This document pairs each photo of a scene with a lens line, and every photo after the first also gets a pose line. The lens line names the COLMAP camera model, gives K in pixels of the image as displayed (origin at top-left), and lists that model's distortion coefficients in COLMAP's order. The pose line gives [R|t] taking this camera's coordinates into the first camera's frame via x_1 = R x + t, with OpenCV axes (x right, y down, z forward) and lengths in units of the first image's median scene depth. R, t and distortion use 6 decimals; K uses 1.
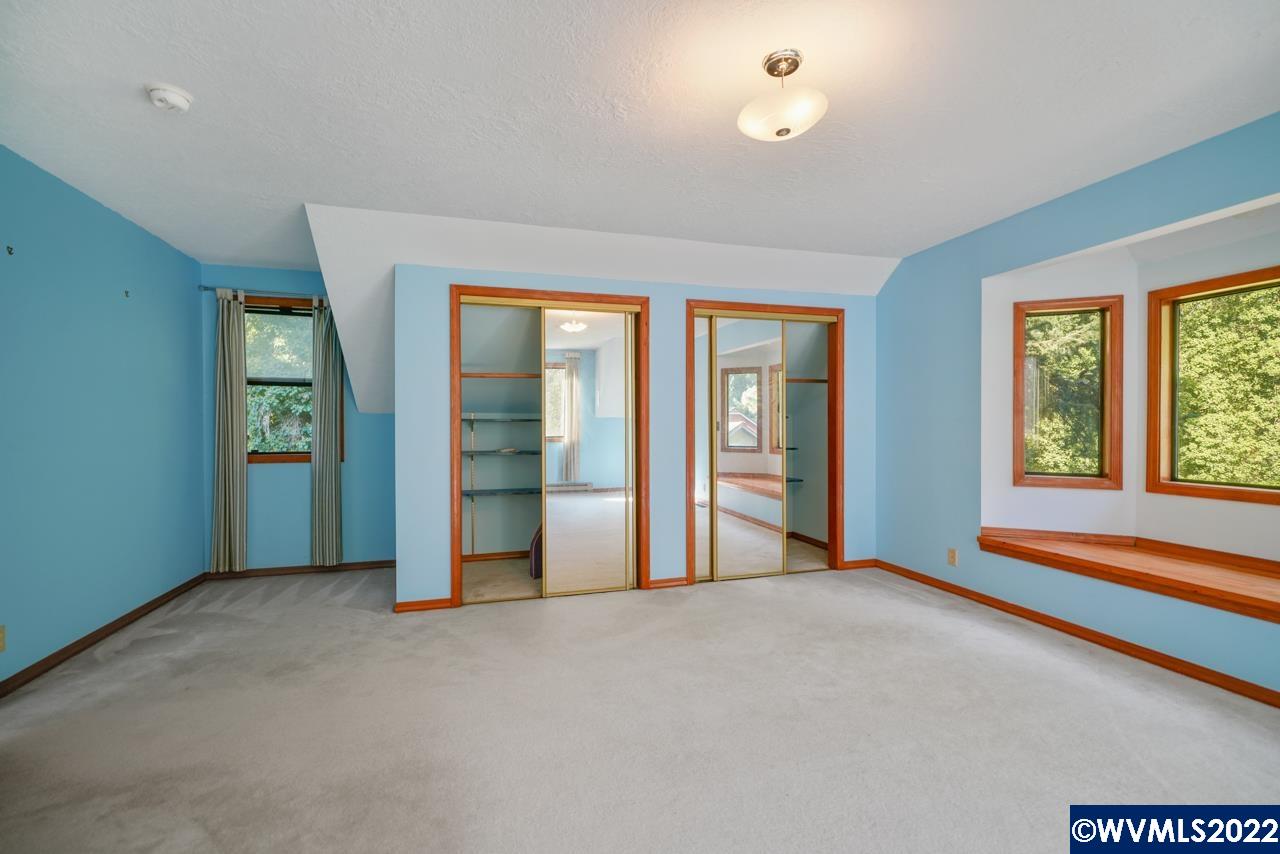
lens RADIAL K [[562.7, 0, 642.4], [0, 562.7, 428.9], [0, 0, 1]] dist [0.010800, -0.000080]
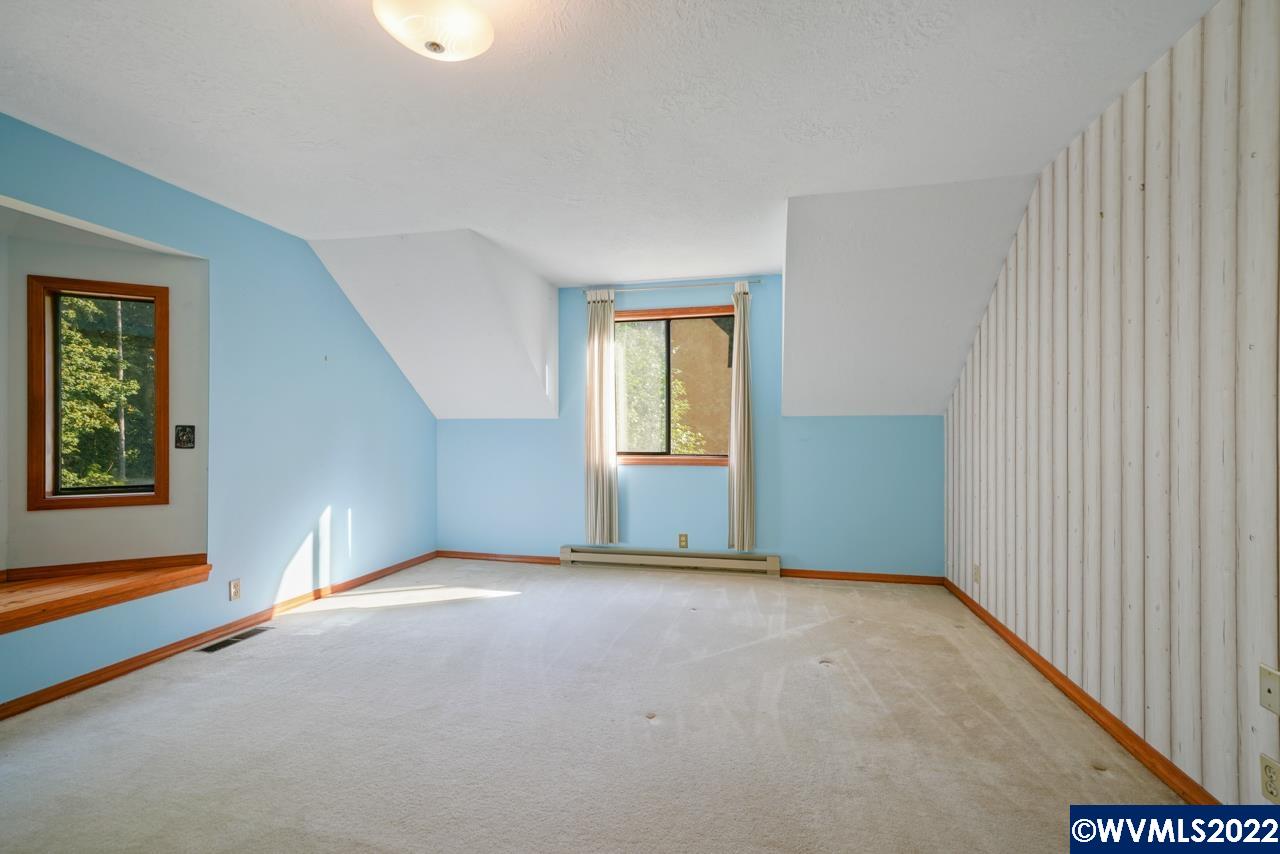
lens RADIAL K [[562.7, 0, 639.8], [0, 562.7, 430.0], [0, 0, 1]] dist [0.010800, -0.000080]
pose [[-0.863977, 0.007874, 0.503469, -0.197279], [0.004980, 0.999962, -0.007092, 0.001816], [-0.503506, -0.003620, -0.863984, 0.834852]]
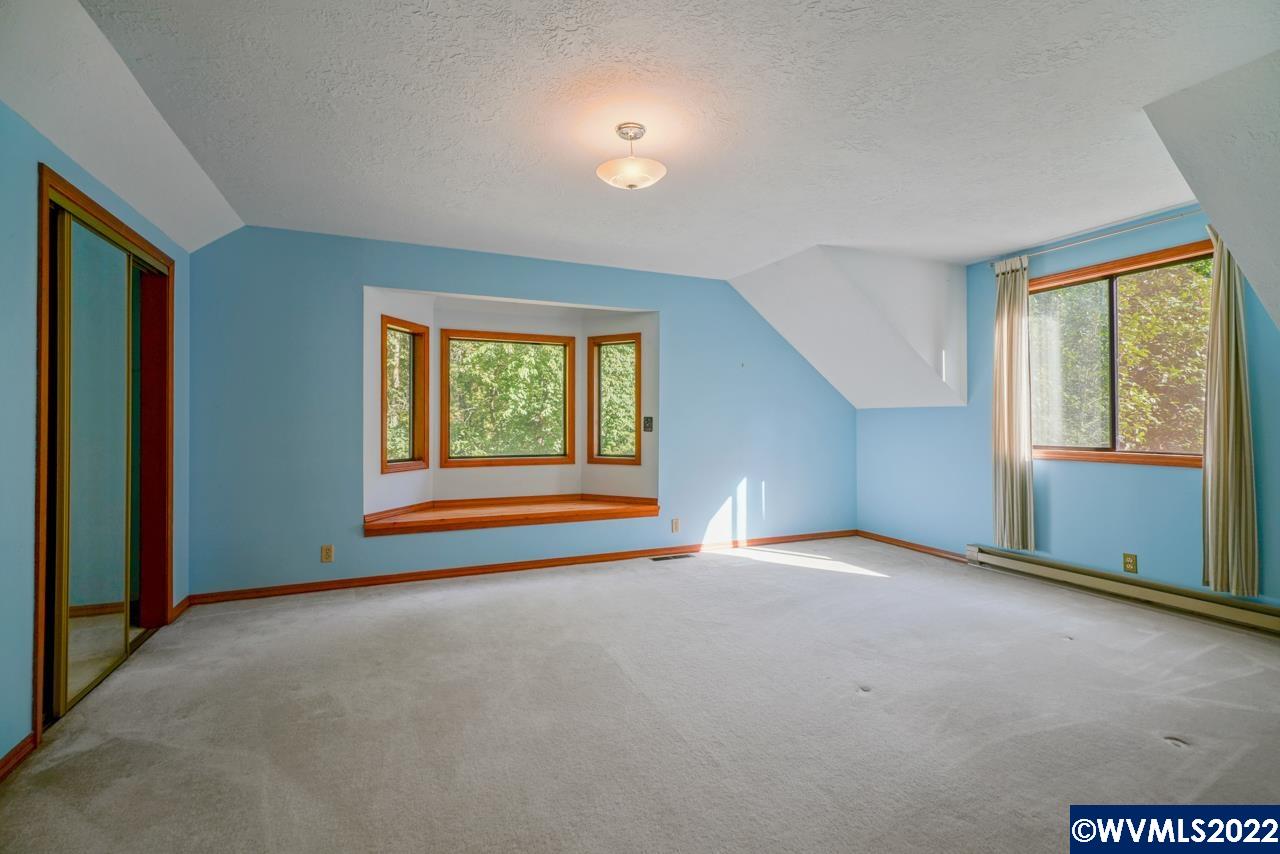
lens RADIAL K [[562.7, 0, 646.8], [0, 562.7, 423.2], [0, 0, 1]] dist [0.010800, -0.000080]
pose [[-0.133634, 0.000487, 0.991031, -0.545179], [0.002984, 0.999996, -0.000089, -0.000757], [-0.991026, 0.002945, -0.133635, 0.614705]]
